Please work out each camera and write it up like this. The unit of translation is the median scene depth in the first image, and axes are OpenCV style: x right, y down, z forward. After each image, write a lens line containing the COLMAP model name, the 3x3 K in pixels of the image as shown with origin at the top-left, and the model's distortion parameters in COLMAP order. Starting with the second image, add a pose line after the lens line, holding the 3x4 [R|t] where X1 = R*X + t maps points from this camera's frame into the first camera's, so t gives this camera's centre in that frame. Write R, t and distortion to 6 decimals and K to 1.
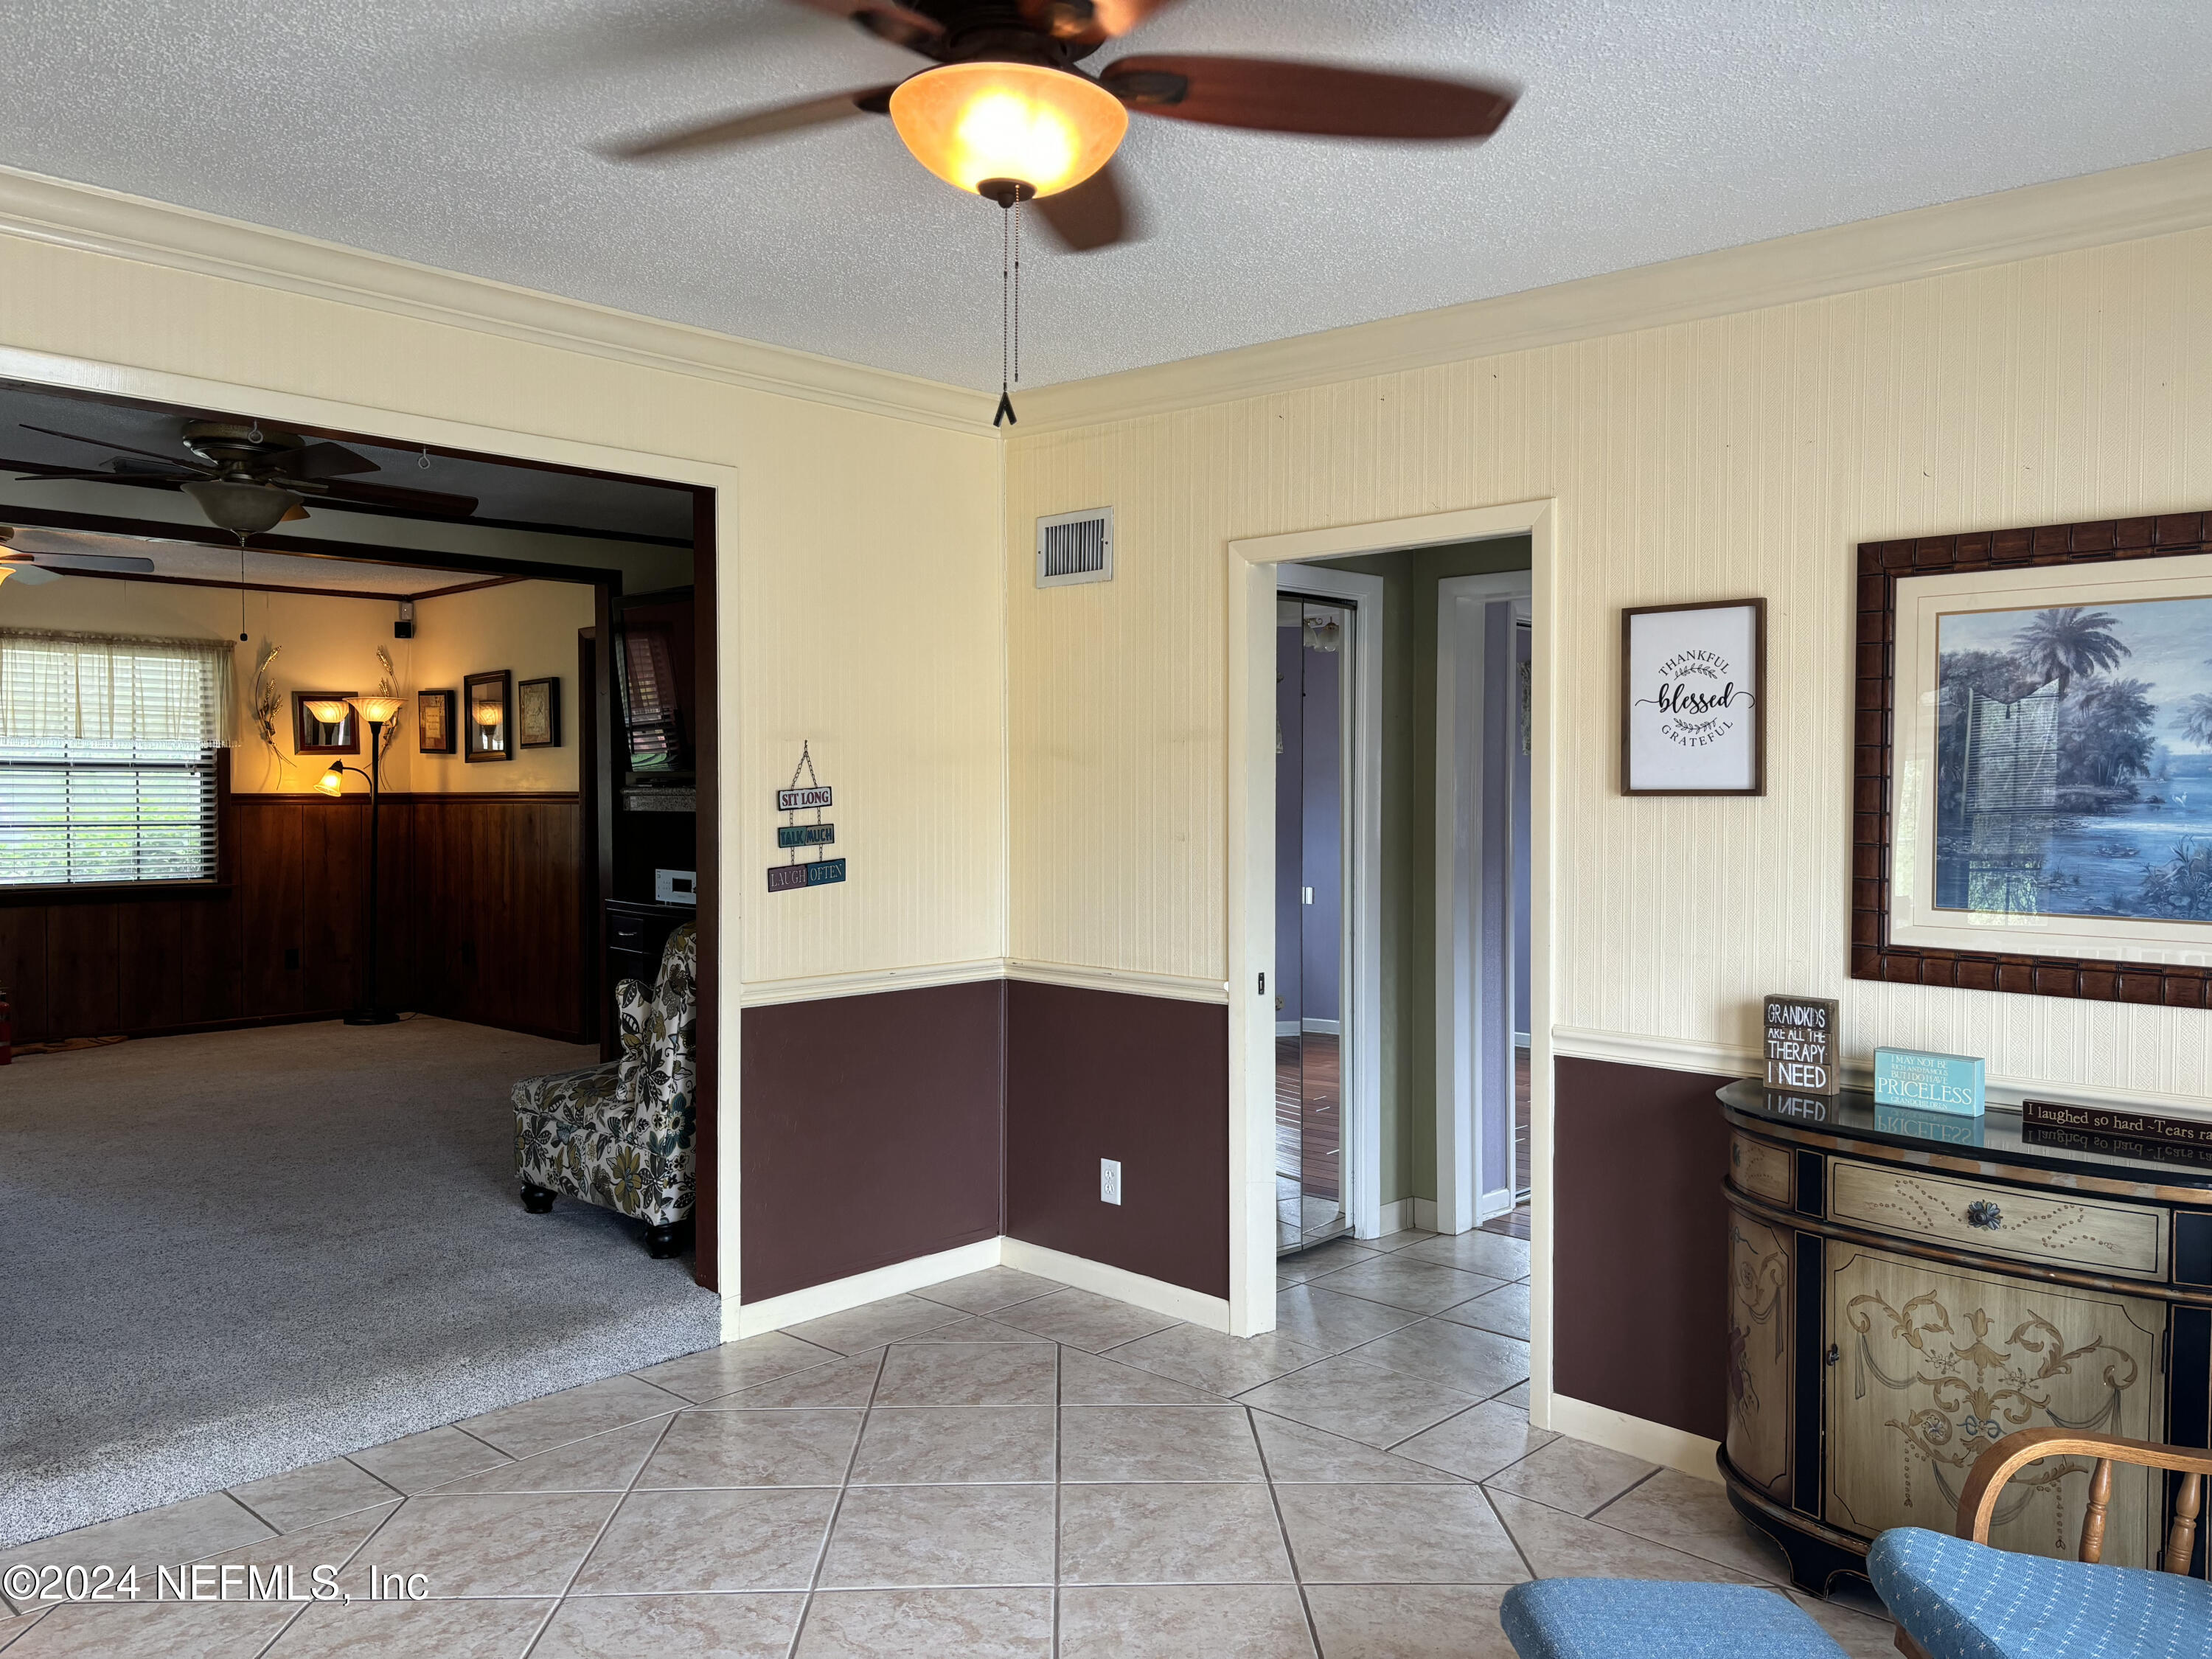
lens RADIAL K [[1691.7, 0, 1103.2], [0, 1691.7, 831.4], [0, 0, 1]] dist [0.059592, -0.058912]
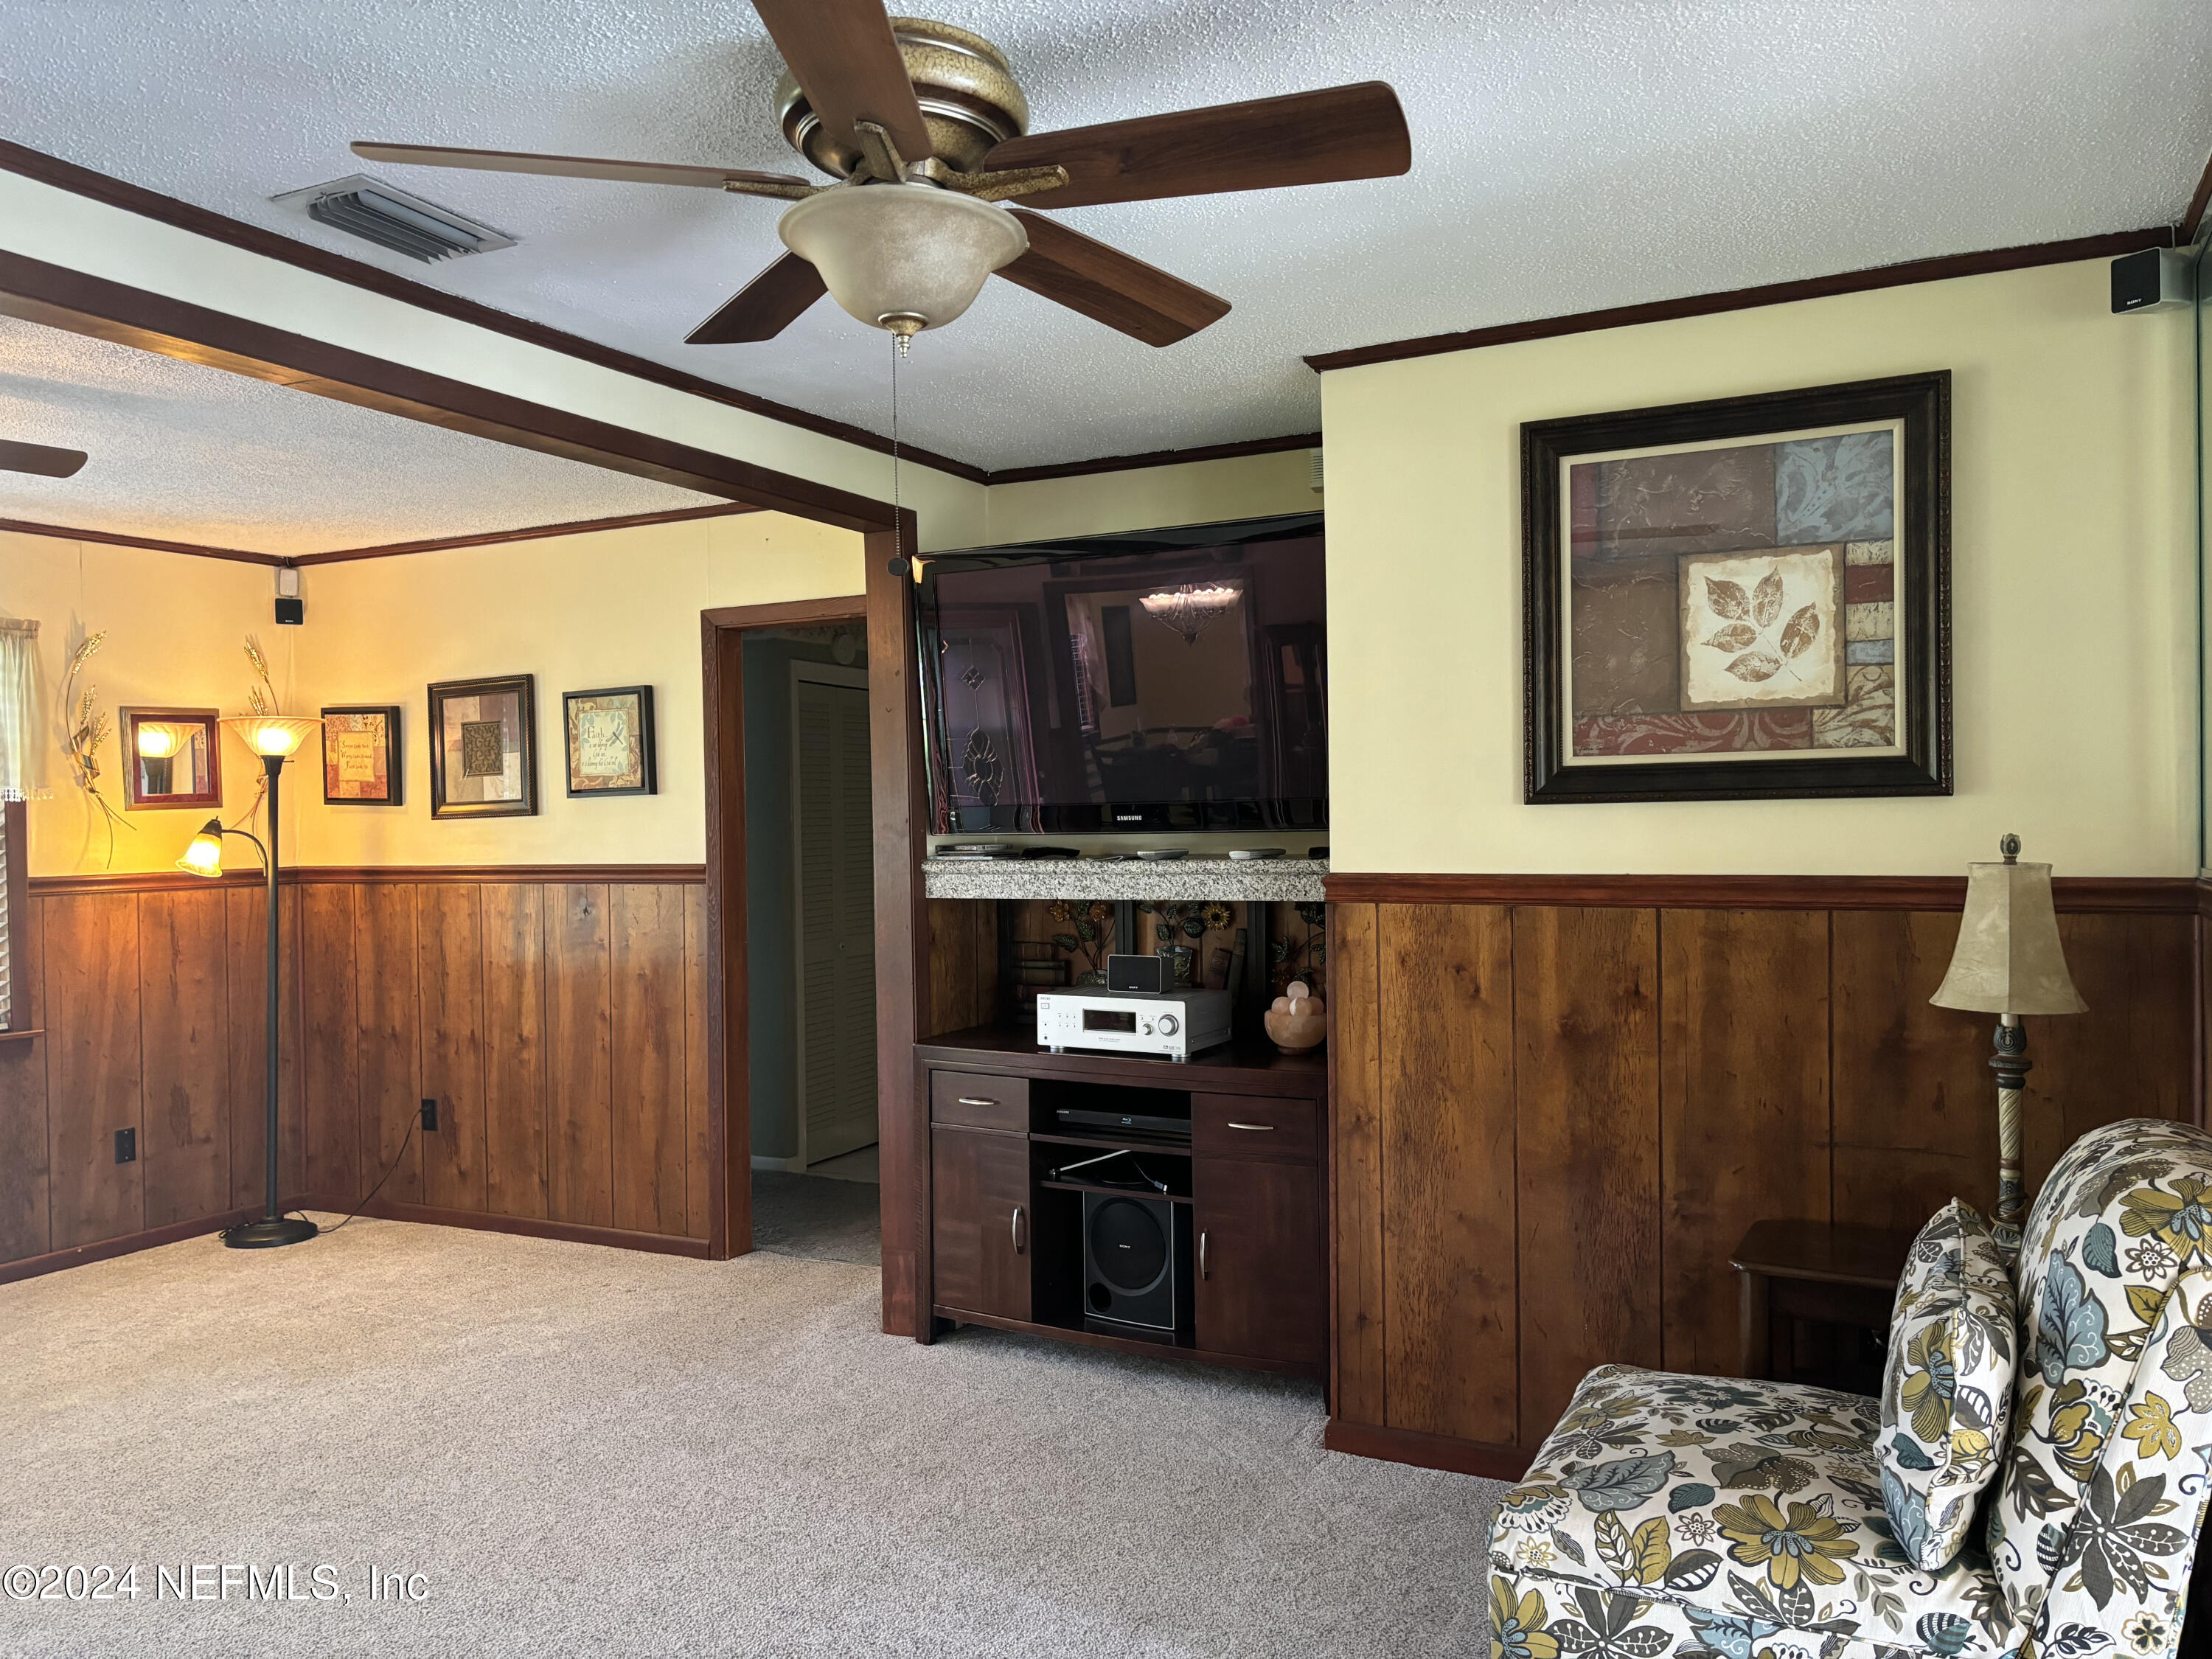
lens RADIAL K [[1691.7, 0, 1098.9], [0, 1691.7, 830.3], [0, 0, 1]] dist [0.059592, -0.058912]
pose [[0.955904, -0.017999, 0.293128, -0.323684], [0.023095, 0.999636, -0.013932, -0.021509], [-0.292770, 0.020088, 0.955972, 0.314752]]
